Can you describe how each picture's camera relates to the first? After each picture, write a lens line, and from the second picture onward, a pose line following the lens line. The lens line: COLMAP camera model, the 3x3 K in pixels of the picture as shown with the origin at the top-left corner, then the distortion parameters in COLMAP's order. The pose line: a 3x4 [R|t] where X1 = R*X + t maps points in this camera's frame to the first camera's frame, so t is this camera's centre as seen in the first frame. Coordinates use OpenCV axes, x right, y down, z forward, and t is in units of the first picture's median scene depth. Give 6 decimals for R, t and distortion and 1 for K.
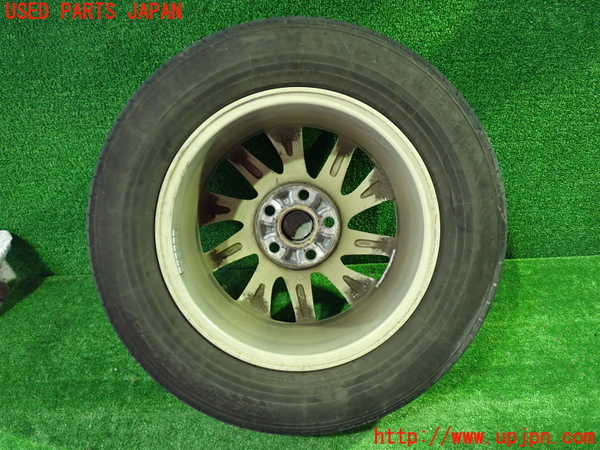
lens RADIAL K [[535.6, 0, 300.0], [0, 535.6, 225.0], [0, 0, 1]] dist [-0.001089, -0.004318]
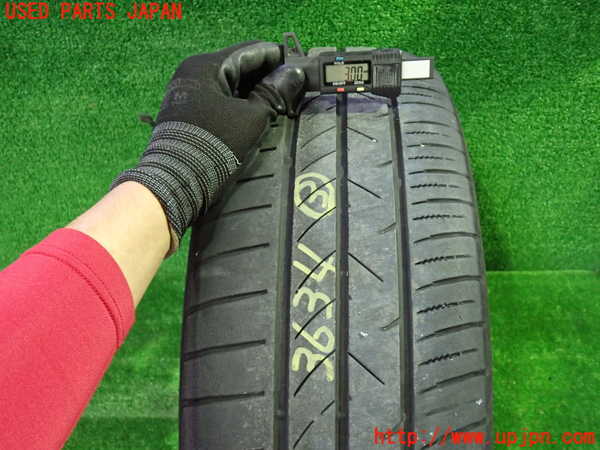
lens RADIAL K [[535.6, 0, 300.0], [0, 535.6, 225.0], [0, 0, 1]] dist [-0.001089, -0.004318]
pose [[0.999558, 0.026233, 0.013988, 0.121601], [-0.028404, 0.981602, 0.188813, -0.218369], [-0.008778, -0.189127, 0.981913, 0.182571]]
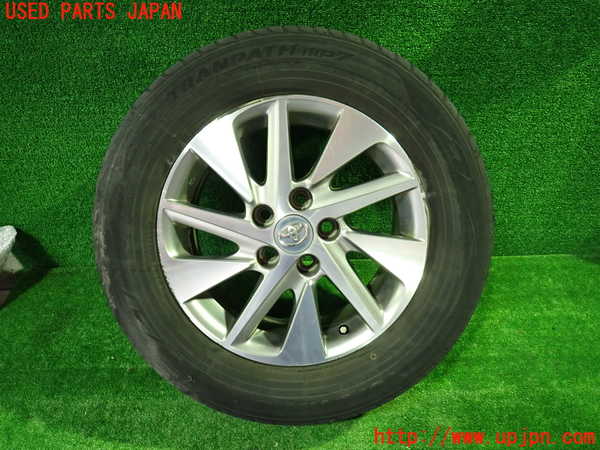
lens RADIAL K [[451.3, 0, 300.0], [0, 451.3, 225.0], [0, 0, 1]] dist [-0.000521, 0.000713]
pose [[0.999505, 0.013772, 0.028273, 0.001722], [-0.014300, 0.999725, 0.018572, -0.018843], [-0.028009, -0.018967, 0.999428, 0.095582]]
